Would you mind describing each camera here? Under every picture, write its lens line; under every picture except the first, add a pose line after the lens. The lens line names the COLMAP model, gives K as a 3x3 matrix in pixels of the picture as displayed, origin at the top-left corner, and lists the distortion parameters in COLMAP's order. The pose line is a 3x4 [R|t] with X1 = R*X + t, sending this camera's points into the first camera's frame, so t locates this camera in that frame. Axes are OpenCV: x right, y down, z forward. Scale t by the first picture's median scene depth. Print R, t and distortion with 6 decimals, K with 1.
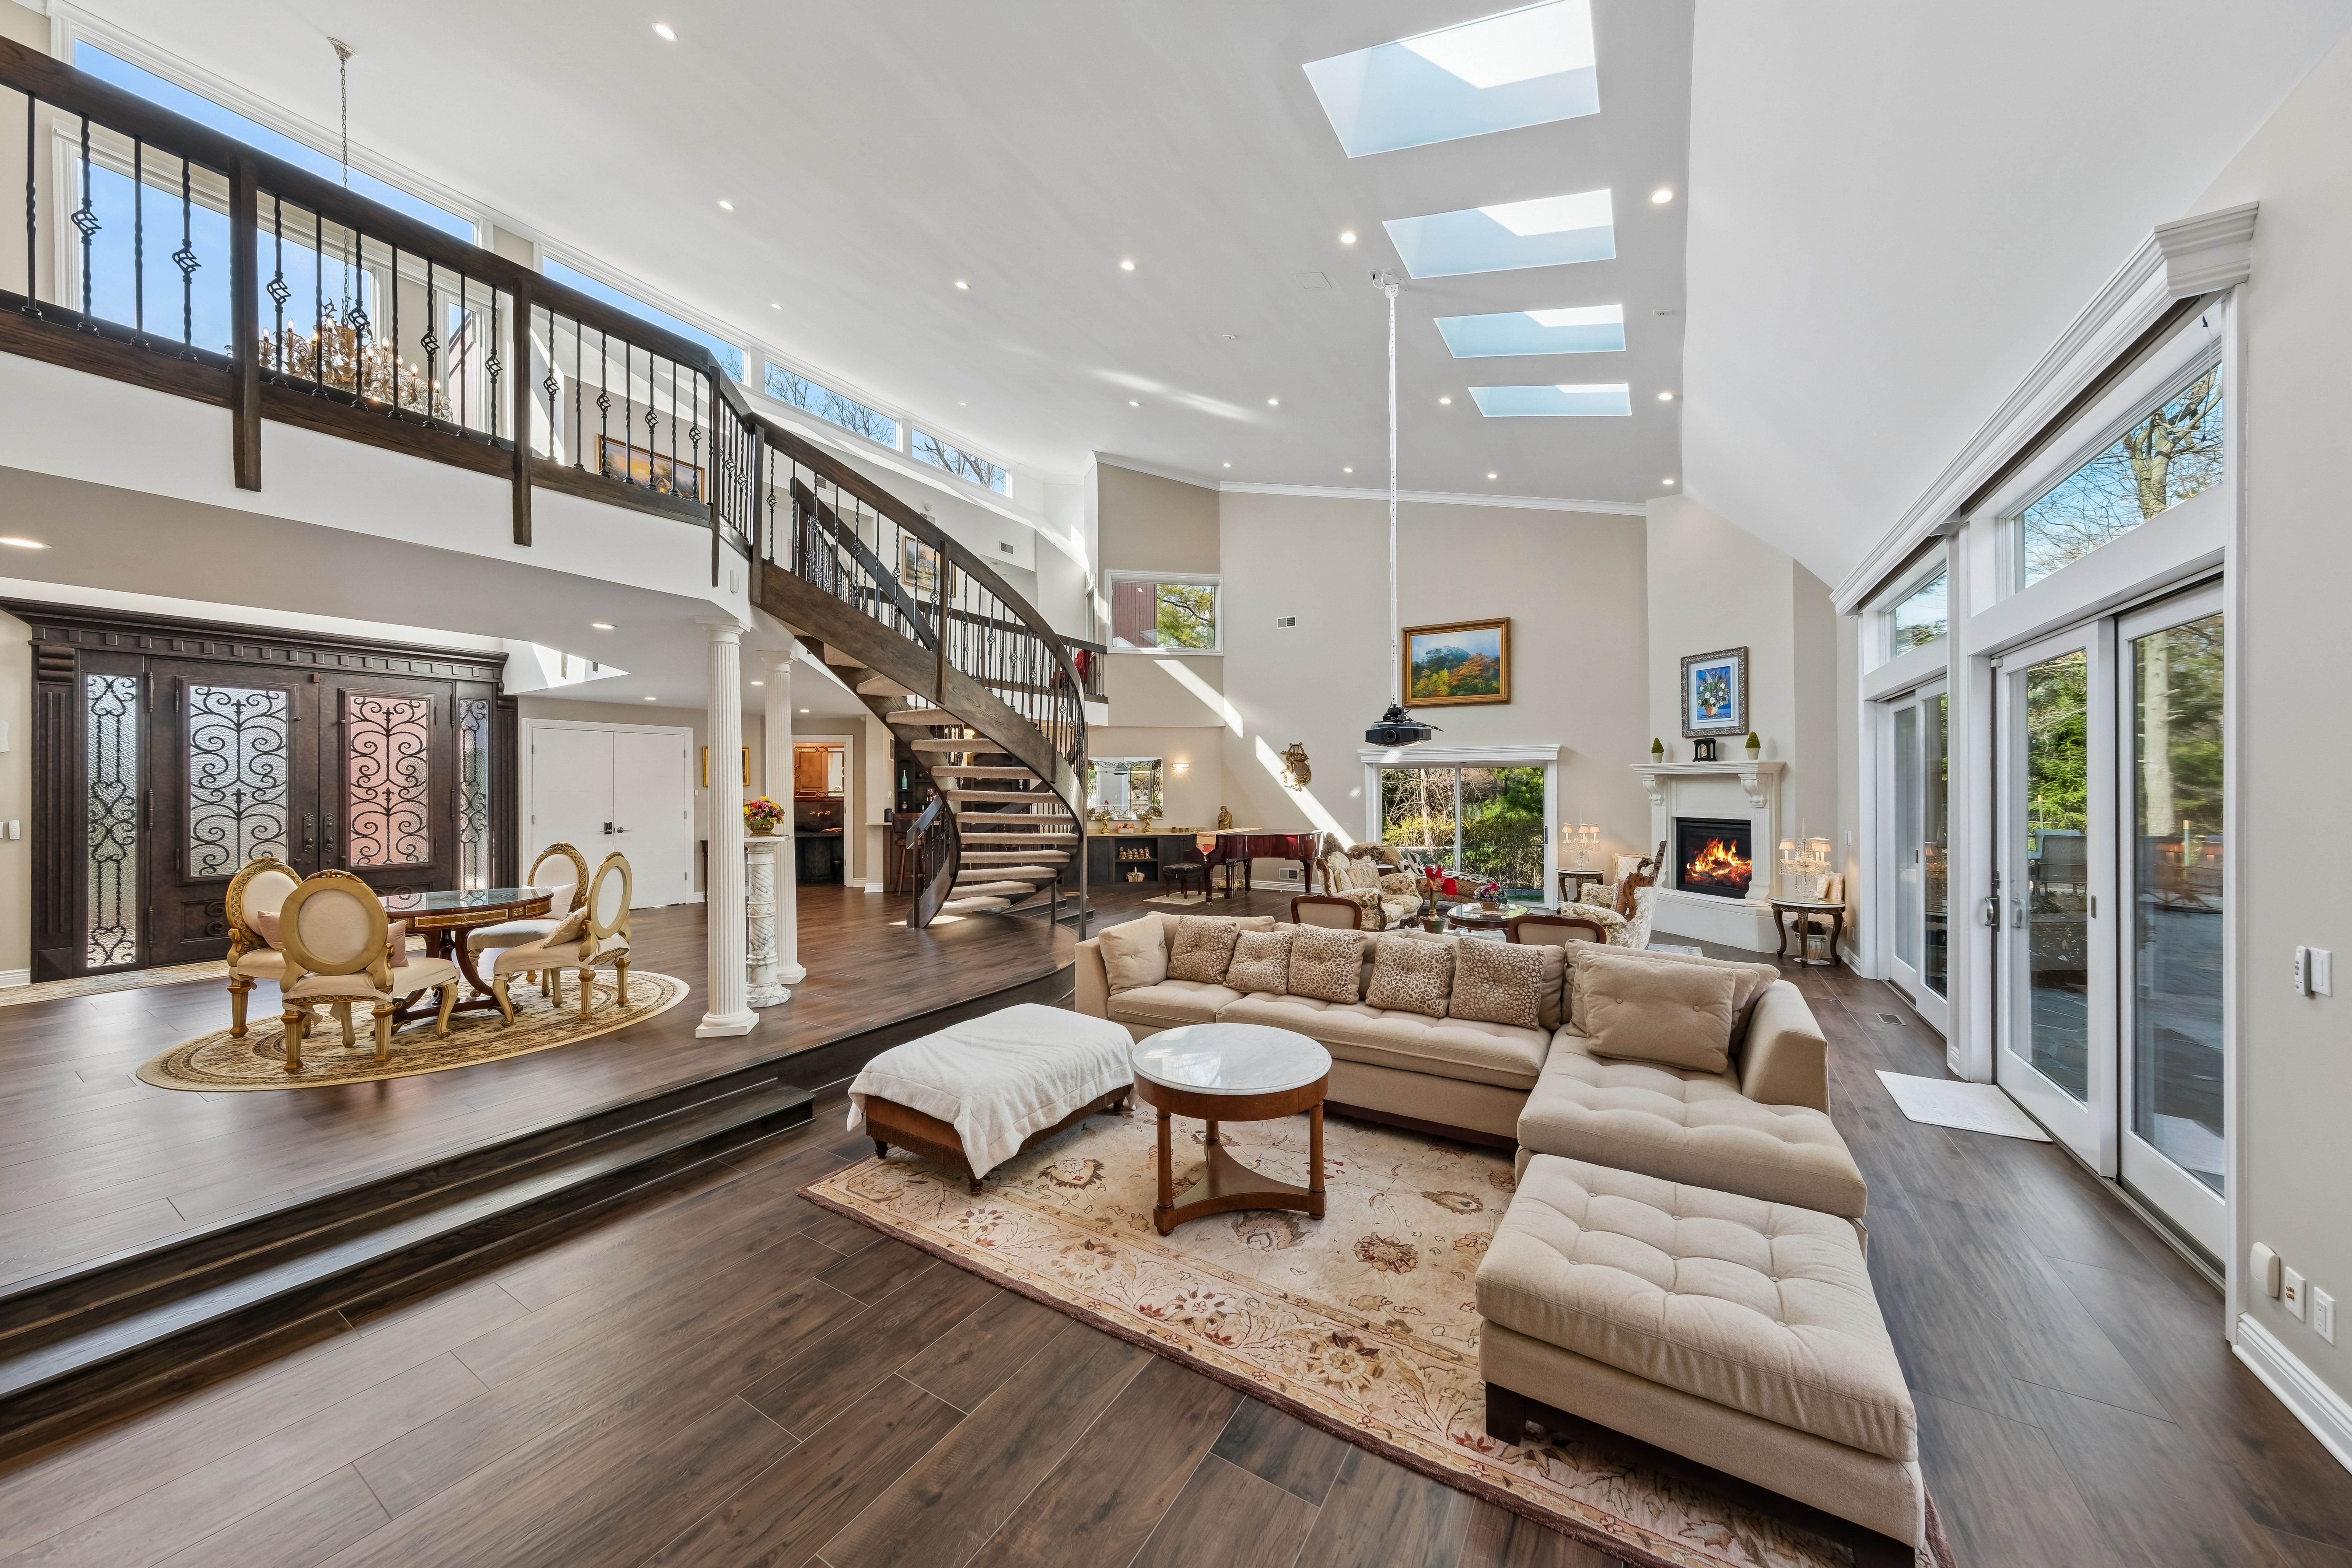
lens RADIAL K [[813.5, 0, 1164.1], [0, 813.5, 775.8], [0, 0, 1]] dist [-0.000322, 0.000003]
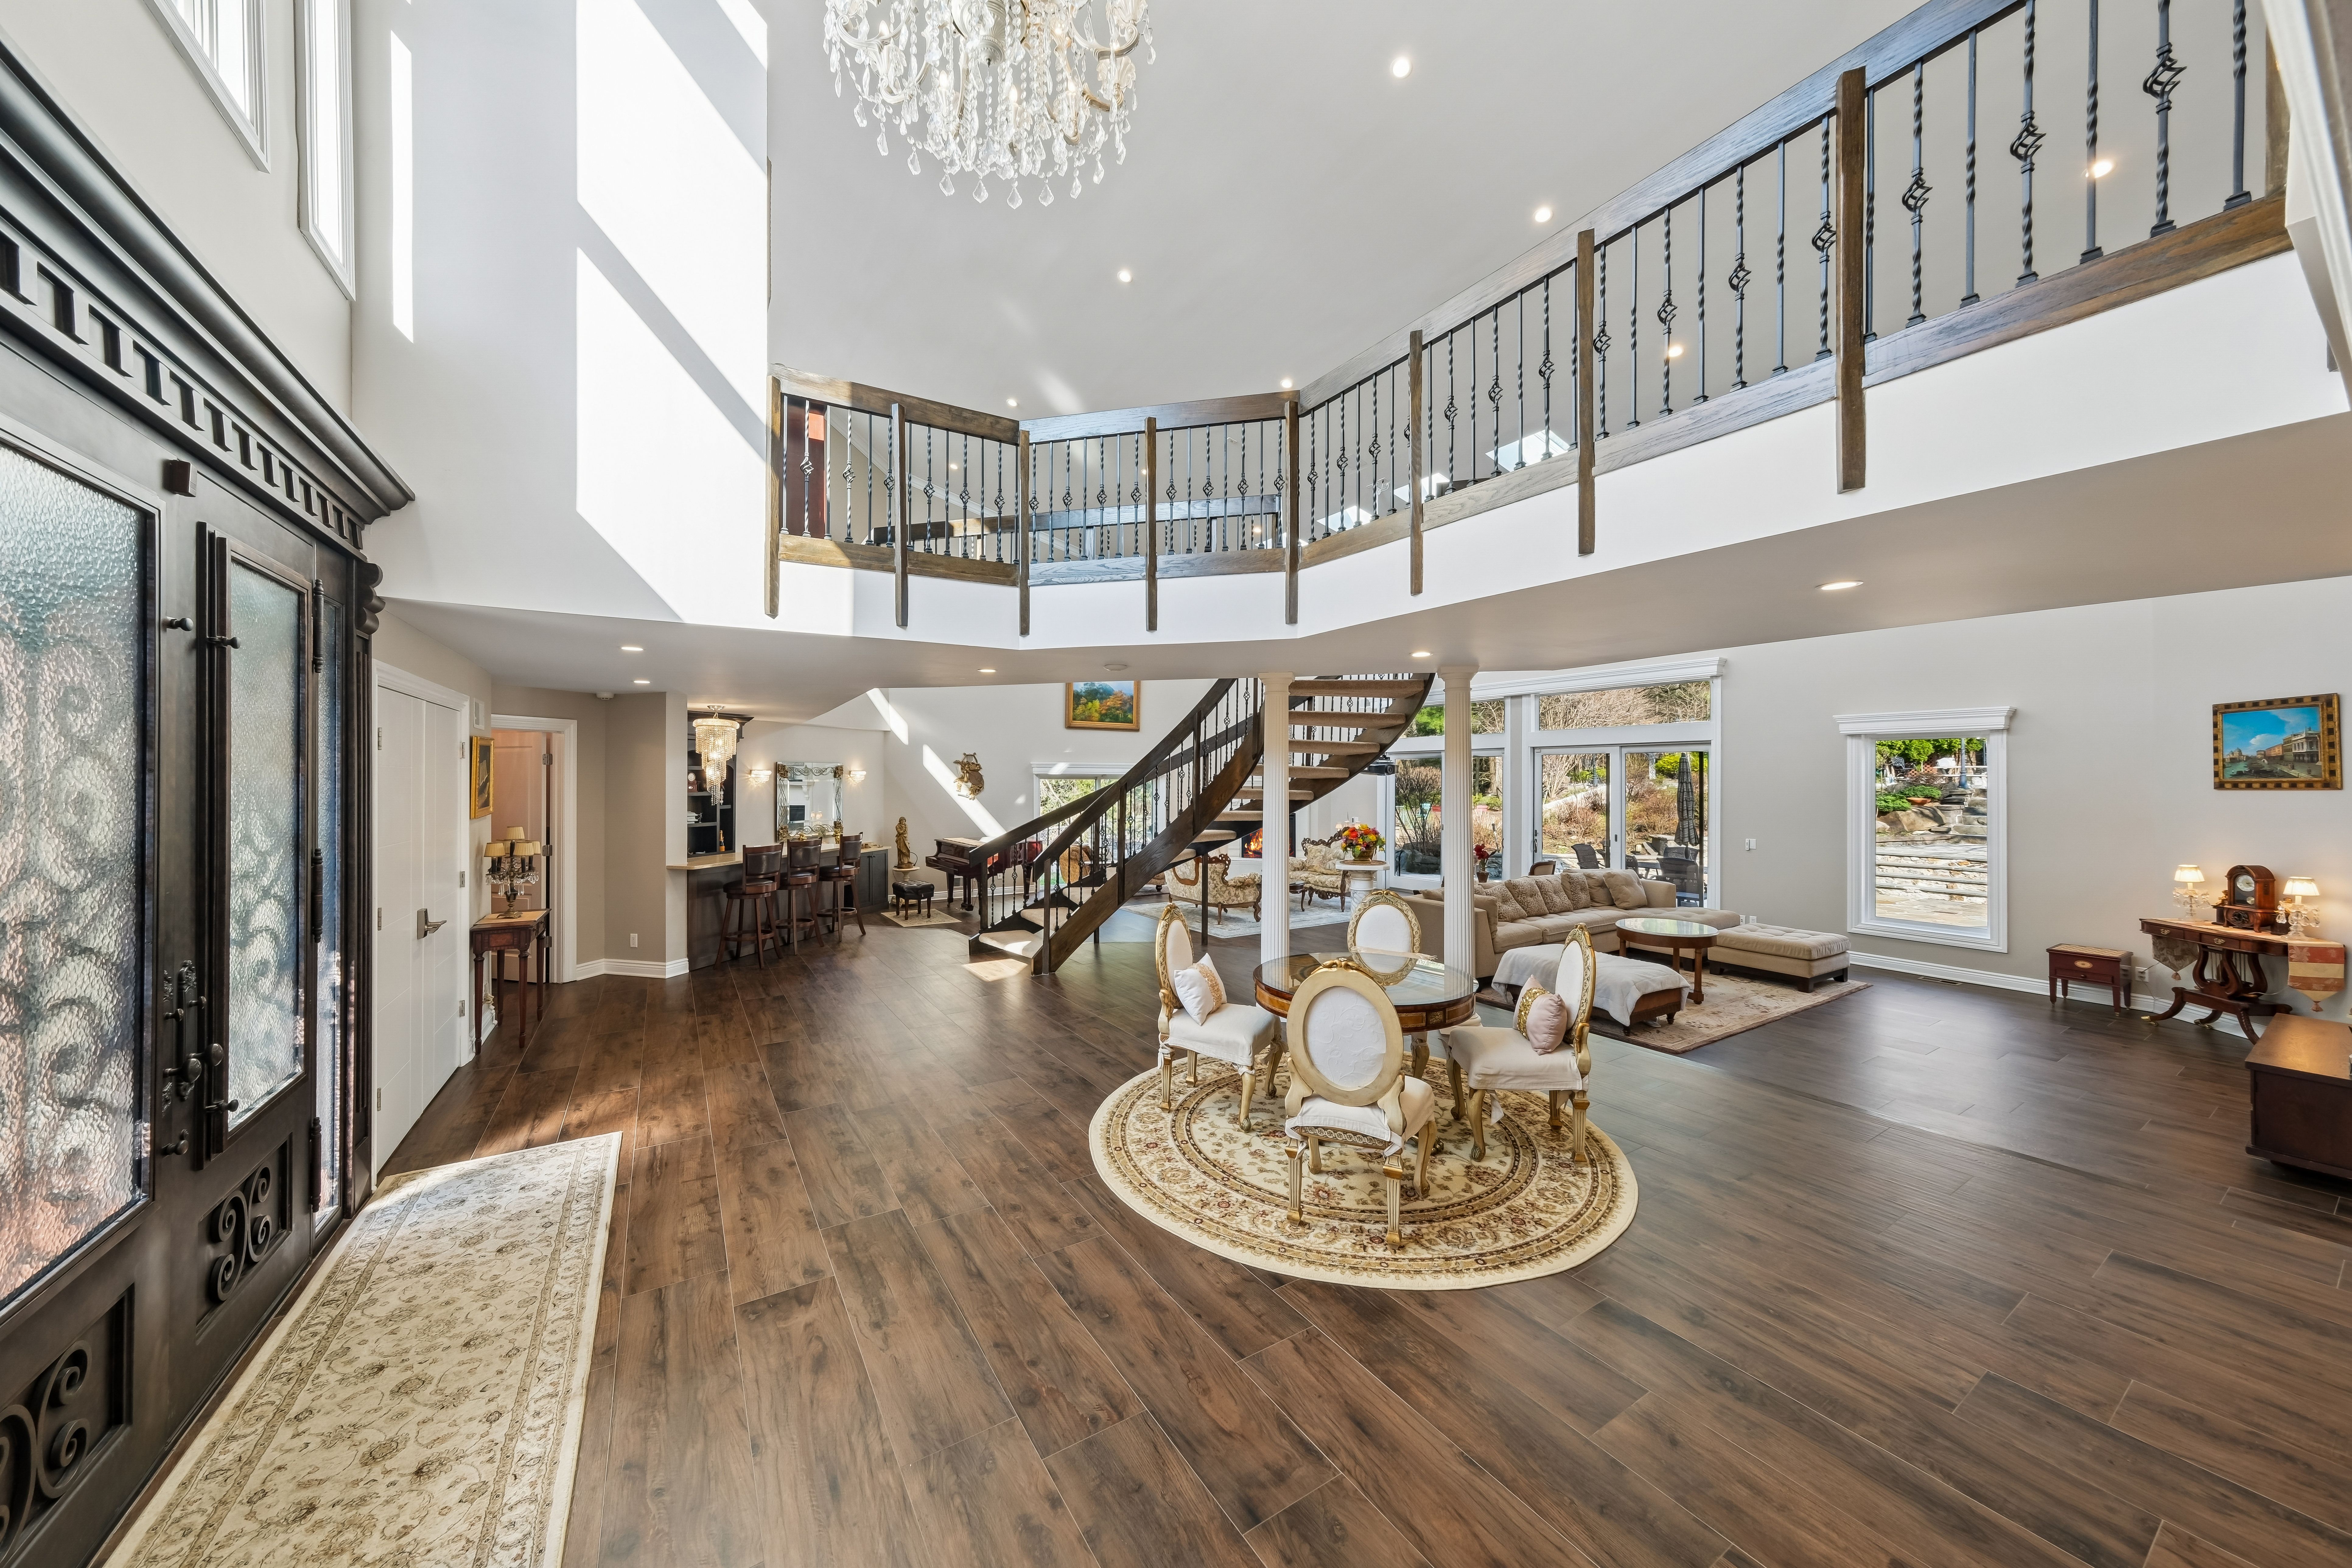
lens RADIAL K [[813.5, 0, 1164.1], [0, 813.5, 775.8], [0, 0, 1]] dist [-0.000322, 0.000003]
pose [[0.451973, 0.006949, 0.892004, -0.842892], [-0.006791, 0.999967, -0.004350, -0.012687], [-0.892006, -0.004092, 0.452006, 0.415326]]
